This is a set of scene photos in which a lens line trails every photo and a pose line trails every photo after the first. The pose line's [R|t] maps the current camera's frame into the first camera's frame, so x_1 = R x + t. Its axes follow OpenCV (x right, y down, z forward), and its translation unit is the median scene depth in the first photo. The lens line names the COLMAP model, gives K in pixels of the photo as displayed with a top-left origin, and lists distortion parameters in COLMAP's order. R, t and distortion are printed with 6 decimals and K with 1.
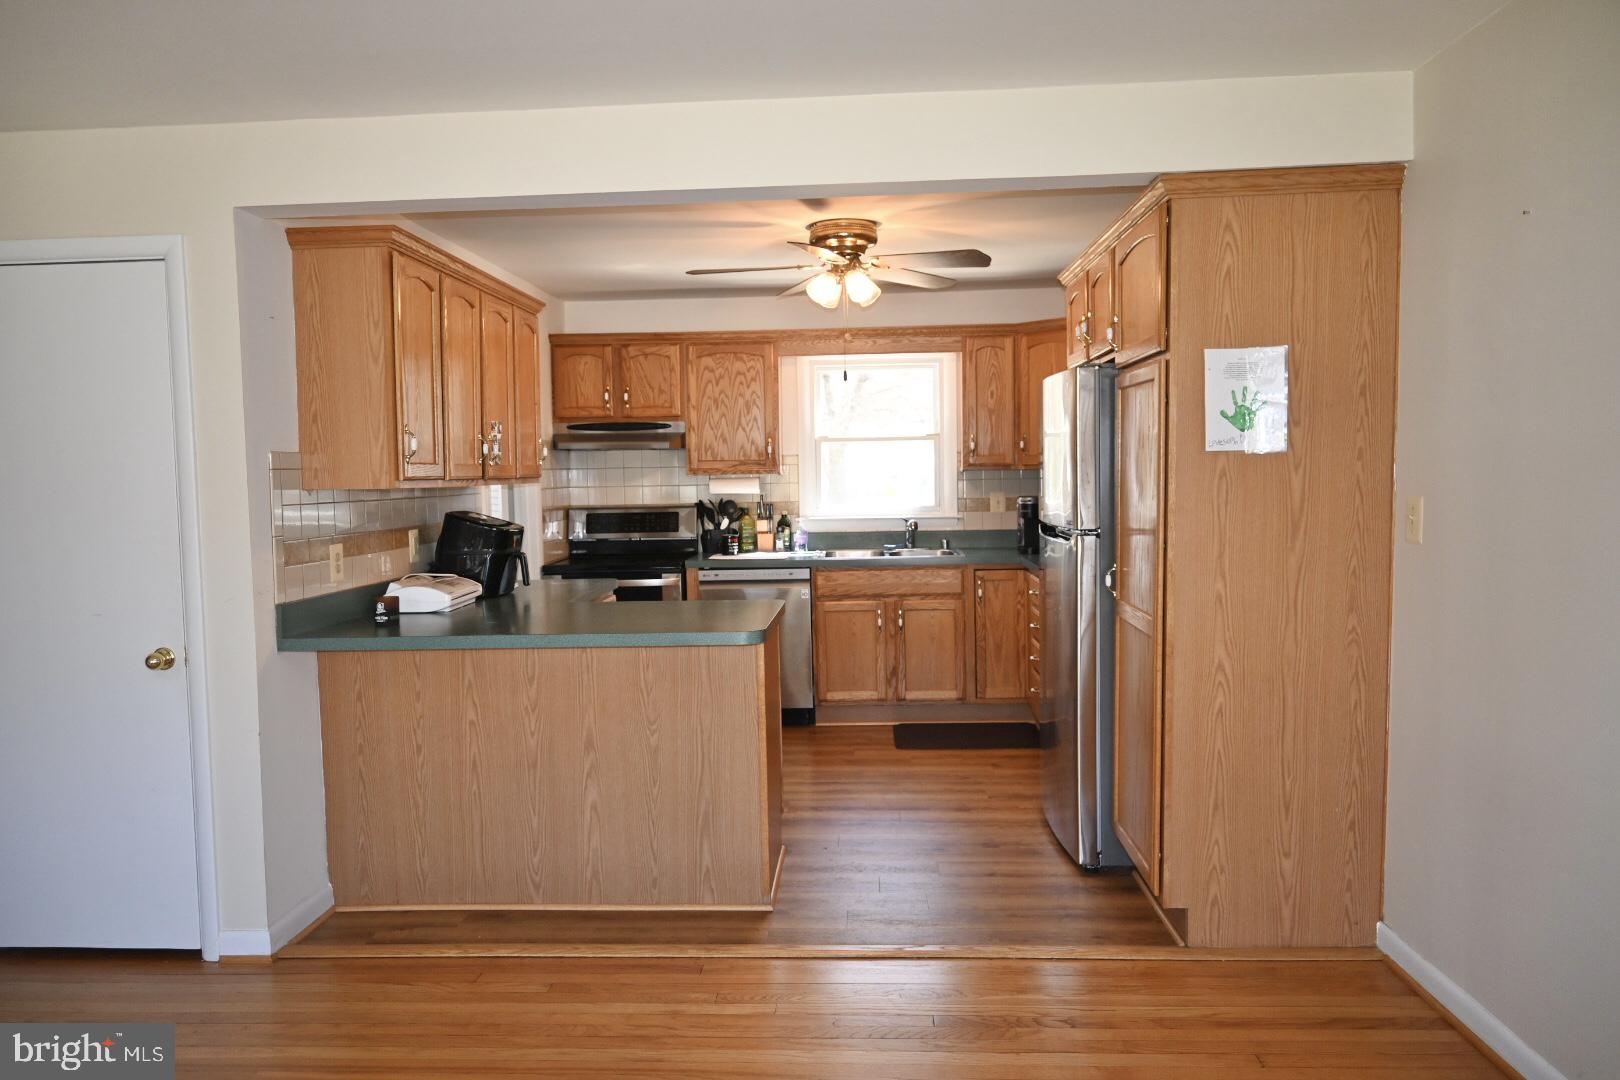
lens RADIAL K [[1099.5, 0, 810.0], [0, 1099.5, 540.0], [0, 0, 1]] dist [-0.008831, -0.001341]
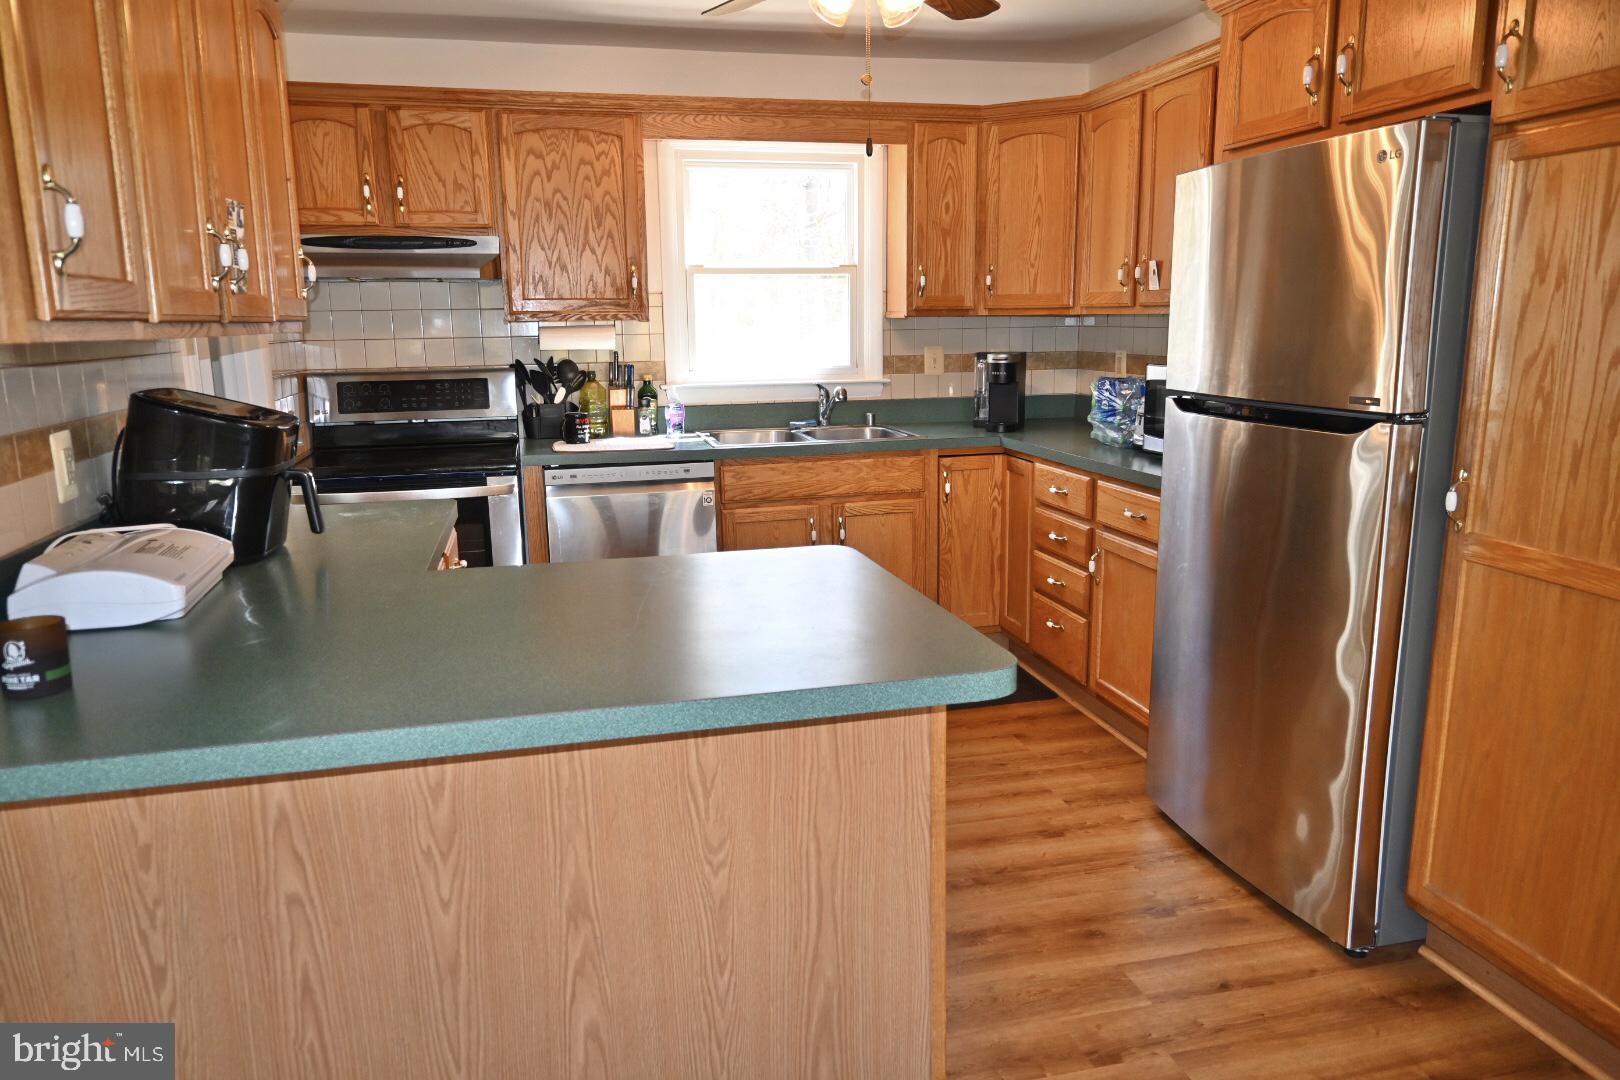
lens RADIAL K [[1099.5, 0, 810.0], [0, 1099.5, 540.0], [0, 0, 1]] dist [-0.008831, -0.001341]
pose [[0.957660, -0.051840, 0.283196, -0.131159], [0.014383, 0.991042, 0.132774, -0.014672], [-0.287542, -0.123079, 0.949827, 0.317959]]
